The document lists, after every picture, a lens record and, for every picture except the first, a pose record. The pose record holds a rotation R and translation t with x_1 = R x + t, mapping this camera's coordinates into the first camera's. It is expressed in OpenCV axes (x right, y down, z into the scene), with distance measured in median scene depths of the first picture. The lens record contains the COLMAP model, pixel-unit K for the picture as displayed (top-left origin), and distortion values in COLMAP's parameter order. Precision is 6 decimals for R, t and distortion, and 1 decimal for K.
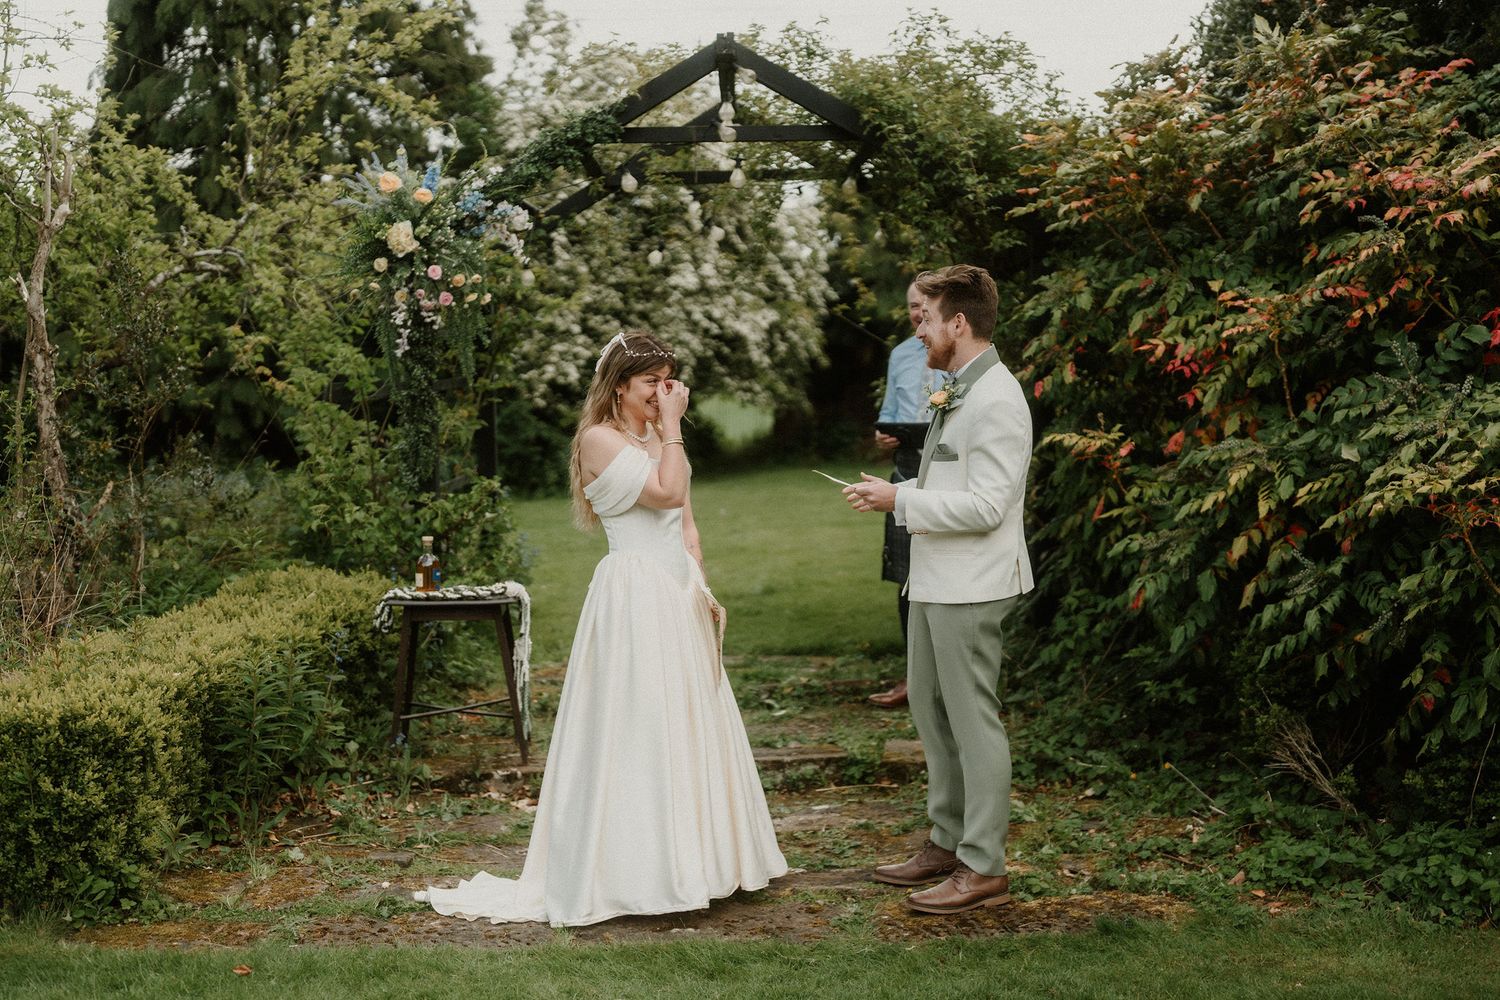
lens RADIAL K [[2167.7, 0, 737.3], [0, 2167.7, 482.7], [0, 0, 1]] dist [-0.019463, 0.049663]
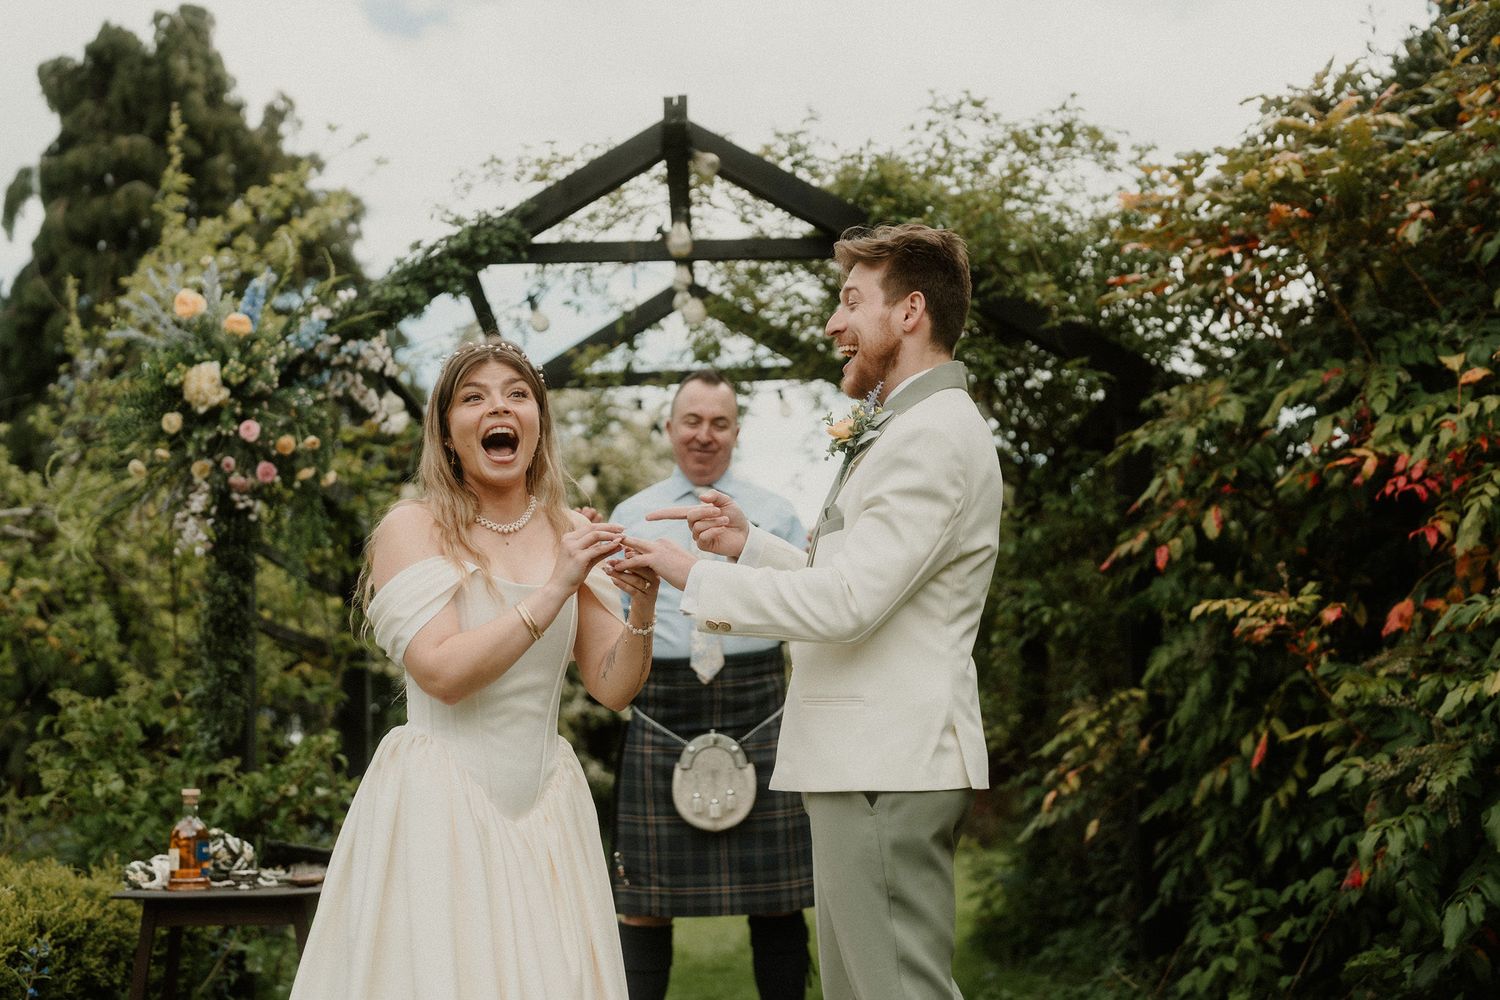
lens RADIAL K [[2196.3, 0, 741.3], [0, 2196.3, 495.1], [0, 0, 1]] dist [-0.022453, 0.087934]
pose [[0.999863, -0.003392, 0.016213, 0.003819], [0.006420, 0.981646, -0.190603, 0.055089], [-0.015269, 0.190681, 0.981533, 0.322349]]
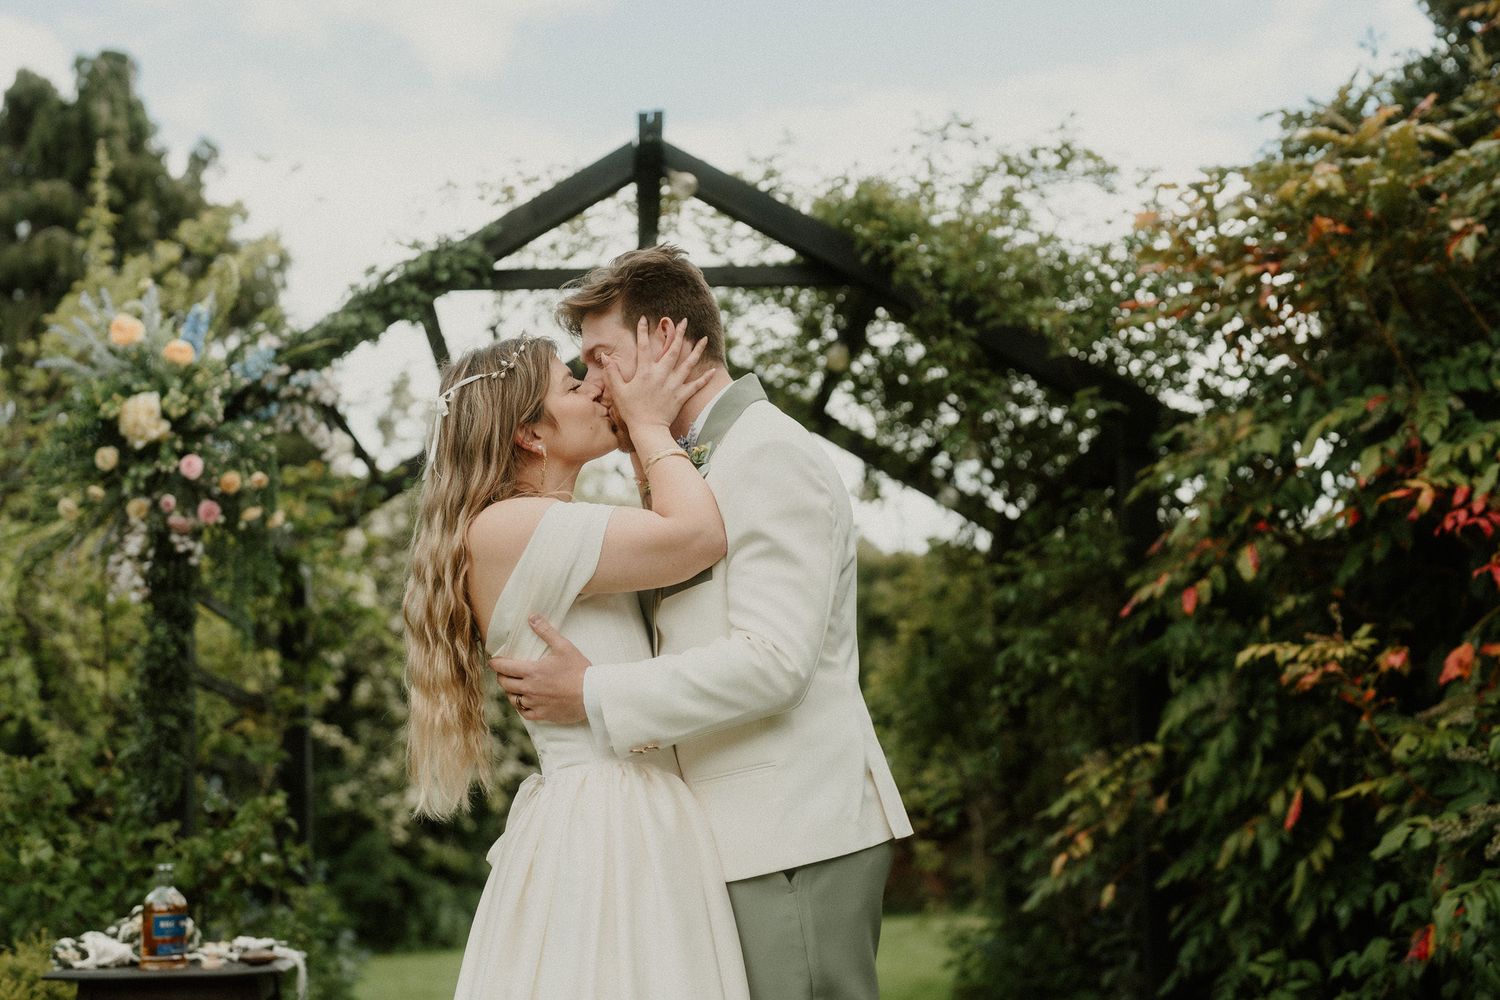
lens RADIAL K [[2199.2, 0, 734.3], [0, 2199.2, 497.0], [0, 0, 1]] dist [-0.014870, 0.051490]
pose [[0.998740, -0.001794, 0.050149, -0.013827], [0.012631, 0.976172, -0.216631, 0.051756], [-0.048566, 0.216992, 0.974965, 0.368950]]
